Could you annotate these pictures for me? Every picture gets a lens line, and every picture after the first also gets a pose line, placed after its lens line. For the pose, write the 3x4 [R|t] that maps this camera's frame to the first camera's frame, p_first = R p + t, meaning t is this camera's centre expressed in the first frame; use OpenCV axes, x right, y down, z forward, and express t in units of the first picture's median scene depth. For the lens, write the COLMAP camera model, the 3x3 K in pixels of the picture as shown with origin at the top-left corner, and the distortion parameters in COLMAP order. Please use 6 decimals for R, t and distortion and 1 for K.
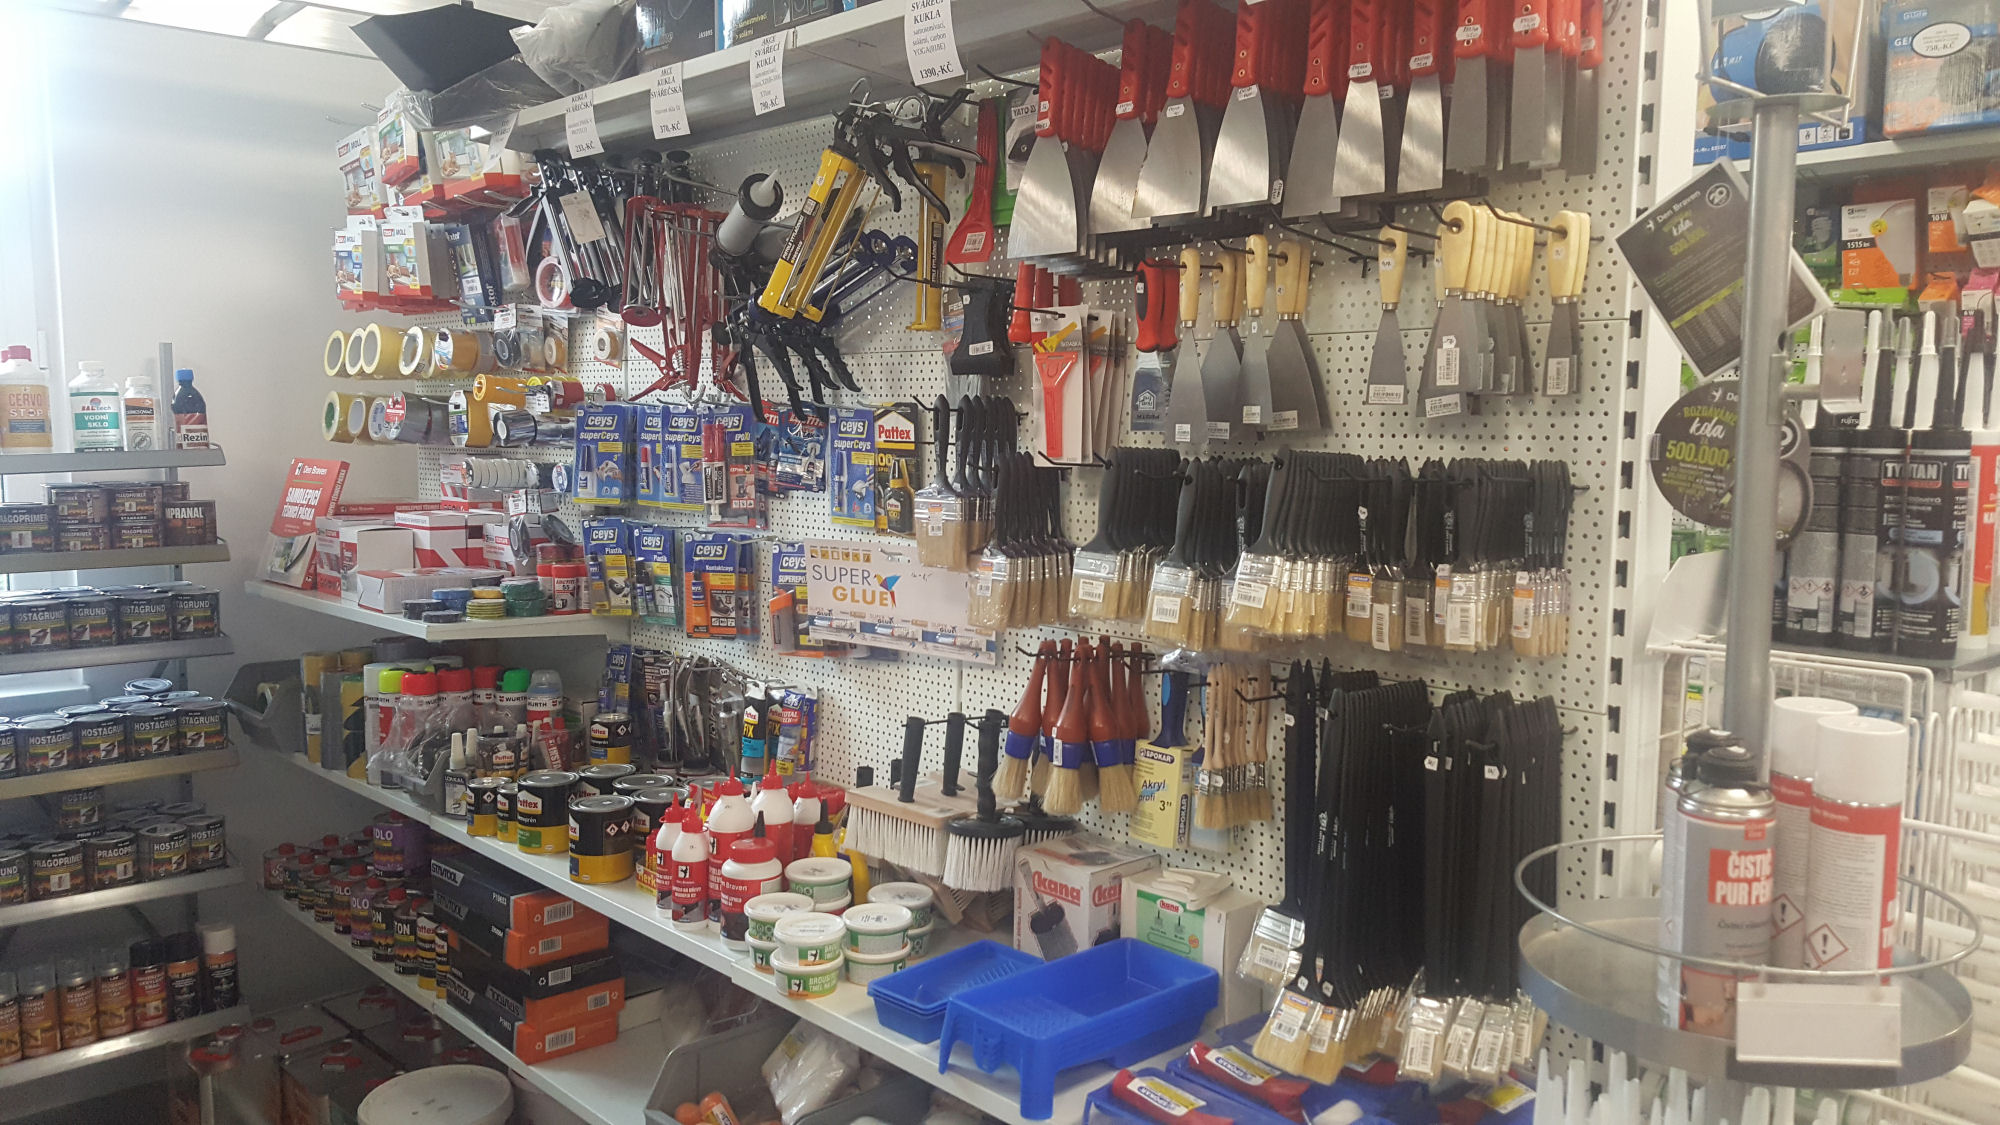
lens RADIAL K [[1496.1, 0, 997.3], [0, 1496.1, 595.3], [0, 0, 1]] dist [0.041402, -0.102360]
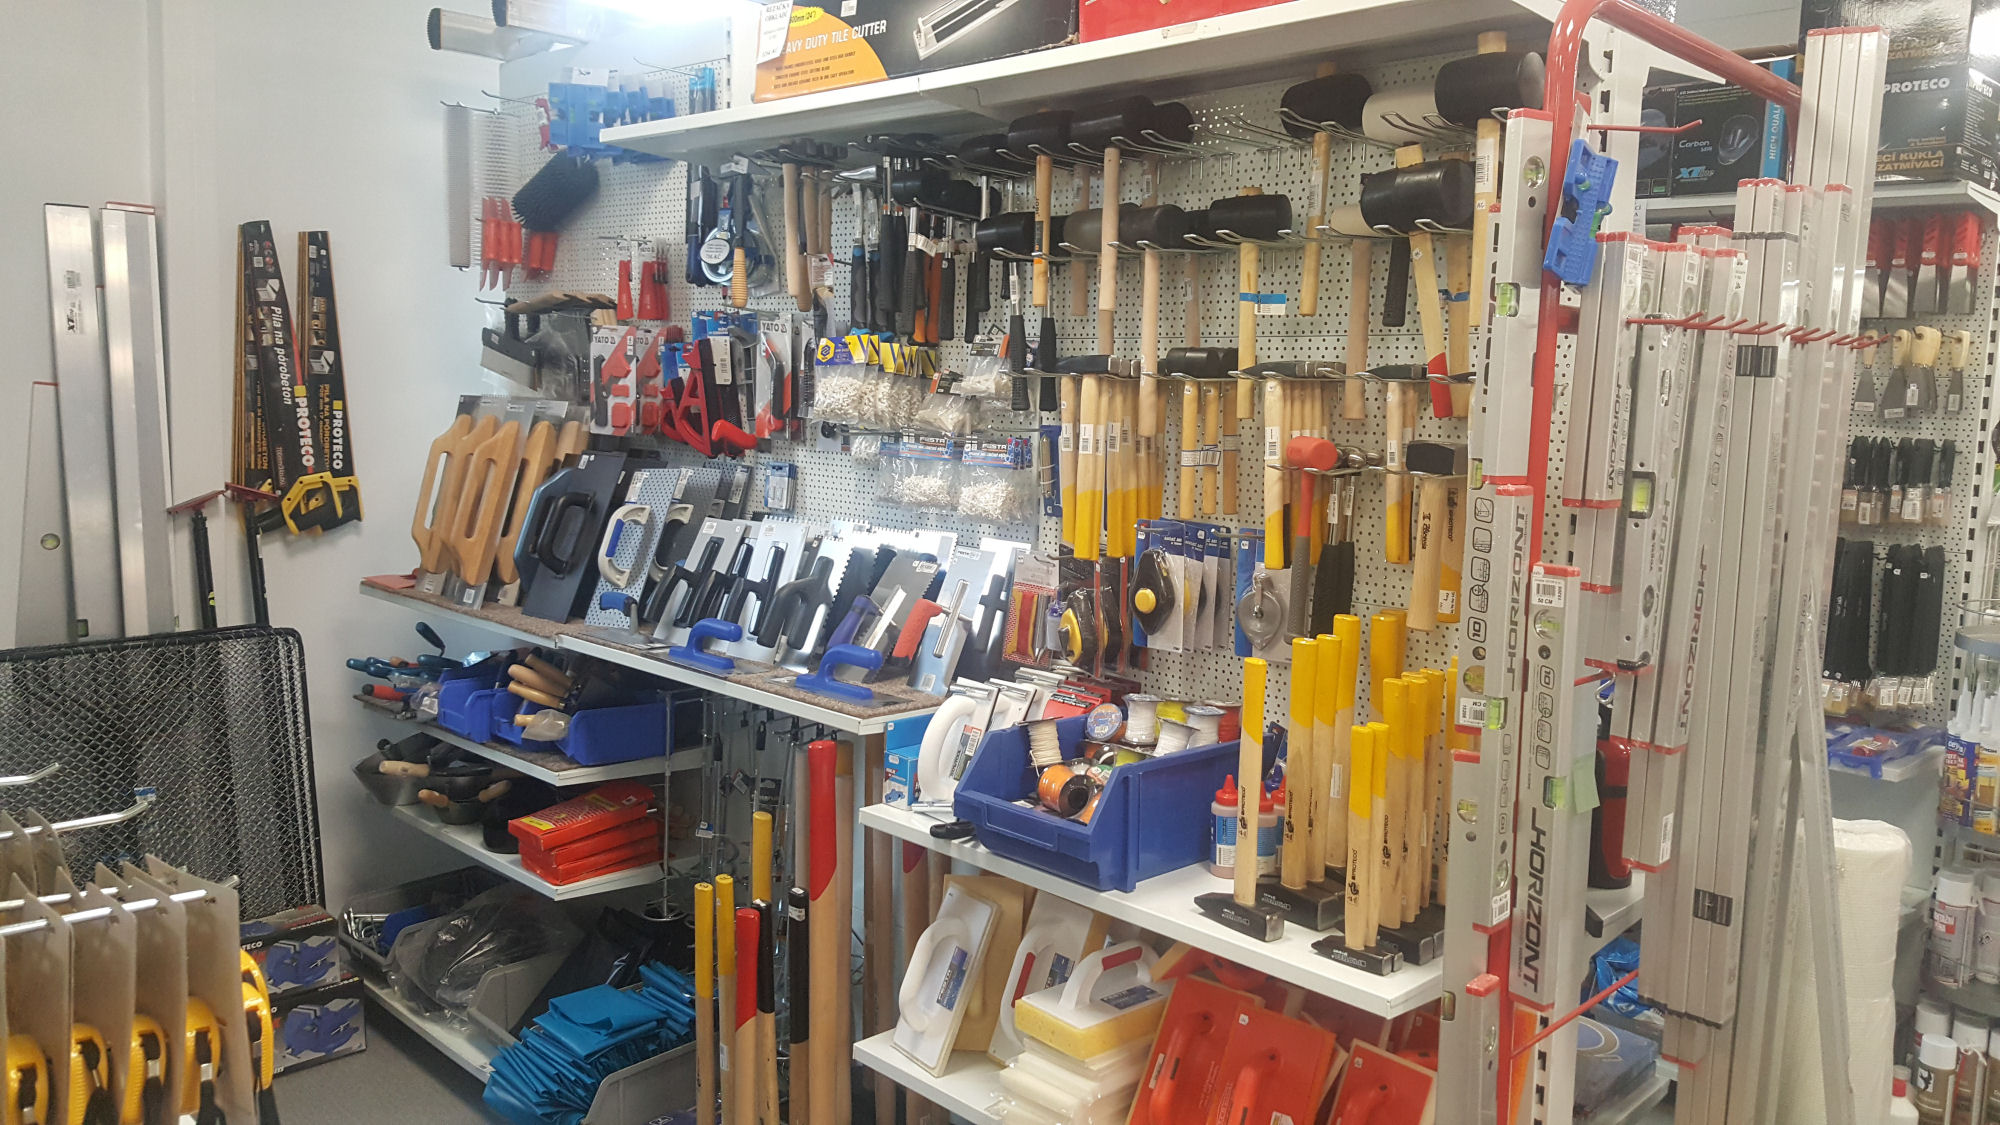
lens RADIAL K [[1496.1, 0, 997.3], [0, 1496.1, 595.3], [0, 0, 1]] dist [0.041402, -0.102360]
pose [[0.999688, 0.020668, 0.013992, -1.079296], [-0.020994, 0.999502, 0.023552, 0.120128], [-0.013498, -0.023839, 0.999625, -1.223750]]
